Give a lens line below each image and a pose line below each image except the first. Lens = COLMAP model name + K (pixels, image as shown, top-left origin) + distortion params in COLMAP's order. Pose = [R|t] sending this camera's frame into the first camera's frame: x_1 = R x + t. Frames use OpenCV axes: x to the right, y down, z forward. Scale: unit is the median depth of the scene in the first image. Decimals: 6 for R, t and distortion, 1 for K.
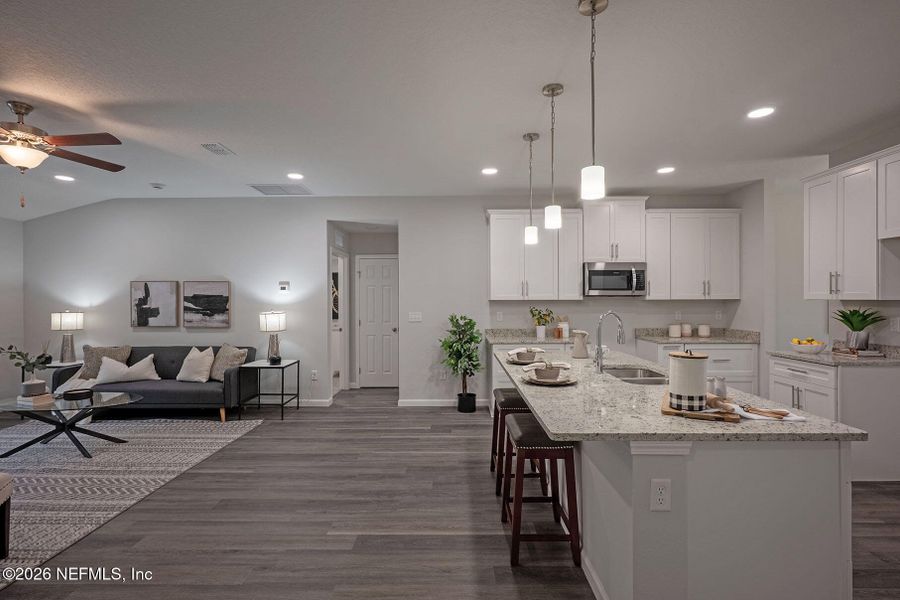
lens RADIAL K [[430.3, 0, 451.4], [0, 430.3, 299.6], [0, 0, 1]] dist [-0.002700, 0.003648]
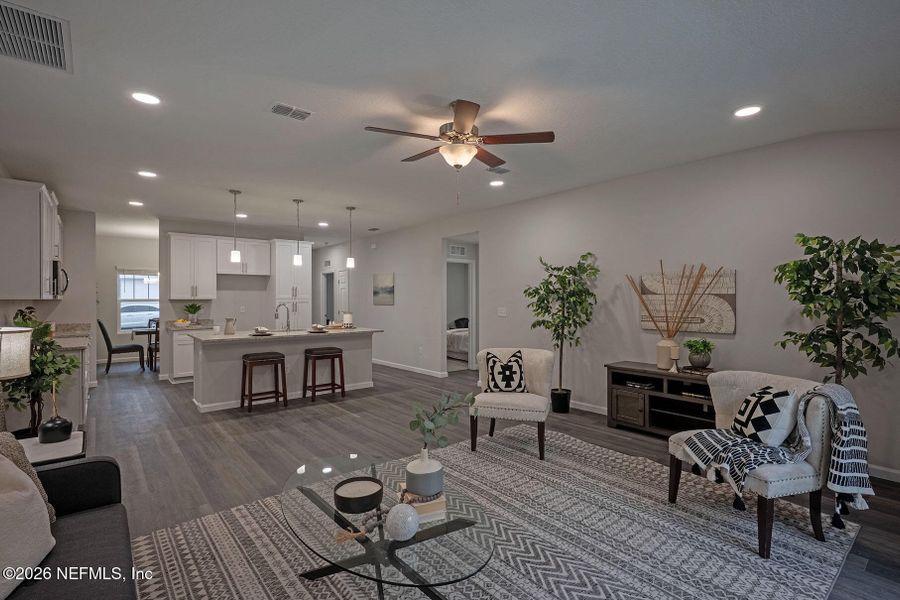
lens RADIAL K [[430.3, 0, 448.6], [0, 430.3, 297.7], [0, 0, 1]] dist [-0.002700, 0.003648]
pose [[-0.641306, 0.006552, 0.767257, -1.001697], [0.004657, 0.999978, -0.004647, 0.005307], [-0.767271, 0.000593, -0.641323, 0.950175]]
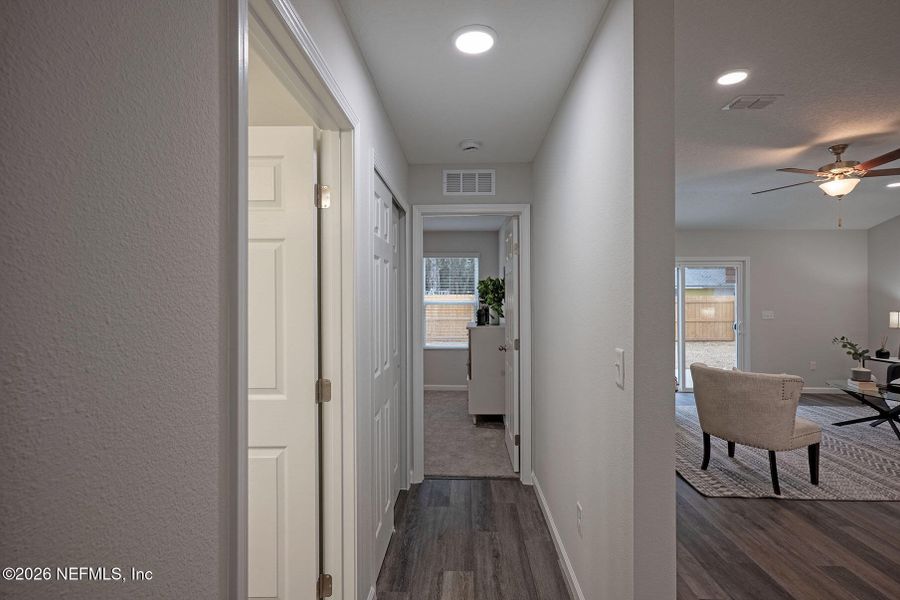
lens RADIAL K [[430.3, 0, 453.7], [0, 430.3, 299.5], [0, 0, 1]] dist [-0.002700, 0.003648]
pose [[-0.022961, 0.001563, -0.999735, 0.170092], [0.000725, 0.999999, 0.001547, -0.001652], [0.999736, -0.000689, -0.022962, -0.061331]]
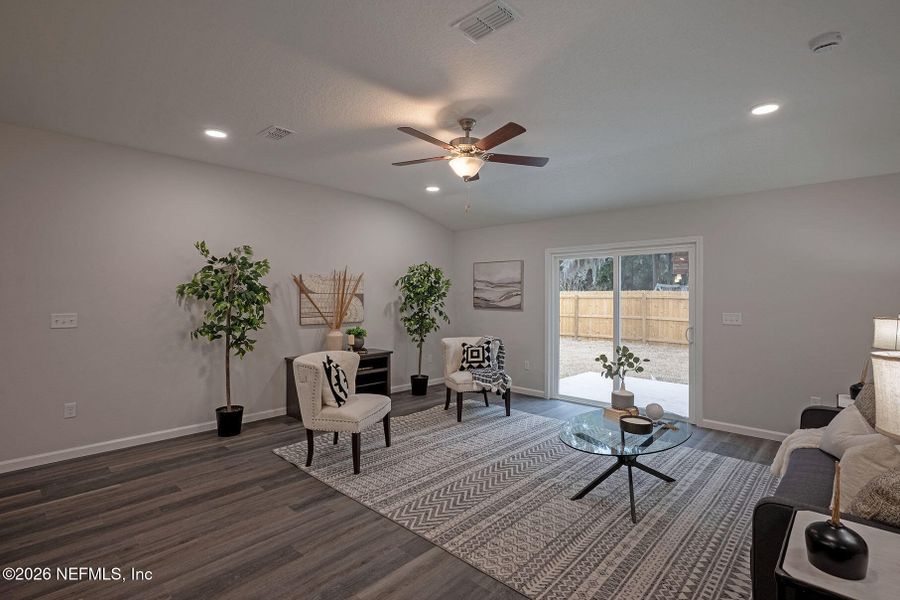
lens RADIAL K [[430.3, 0, 453.3], [0, 430.3, 291.9], [0, 0, 1]] dist [-0.002700, 0.003648]
pose [[-0.675542, -0.005645, -0.737300, -0.085104], [-0.000670, 0.999975, -0.007043, -0.000572], [0.737321, -0.004264, -0.675529, 0.981256]]
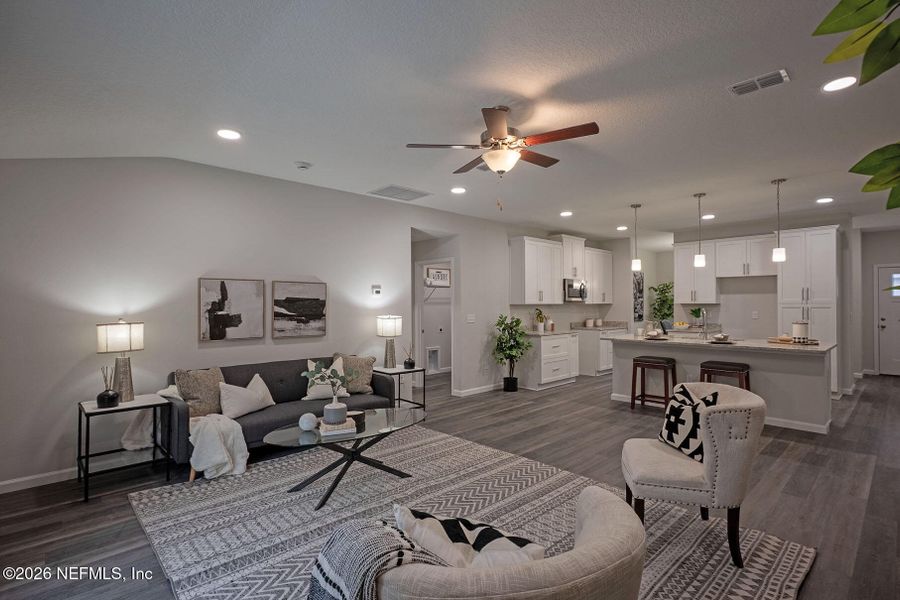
lens RADIAL K [[430.3, 0, 453.4], [0, 430.3, 301.4], [0, 0, 1]] dist [-0.002700, 0.003648]
pose [[0.717442, 0.004565, 0.696603, -1.010567], [0.002370, 0.999957, -0.008993, 0.004020], [-0.696614, 0.008103, 0.717400, 0.201418]]
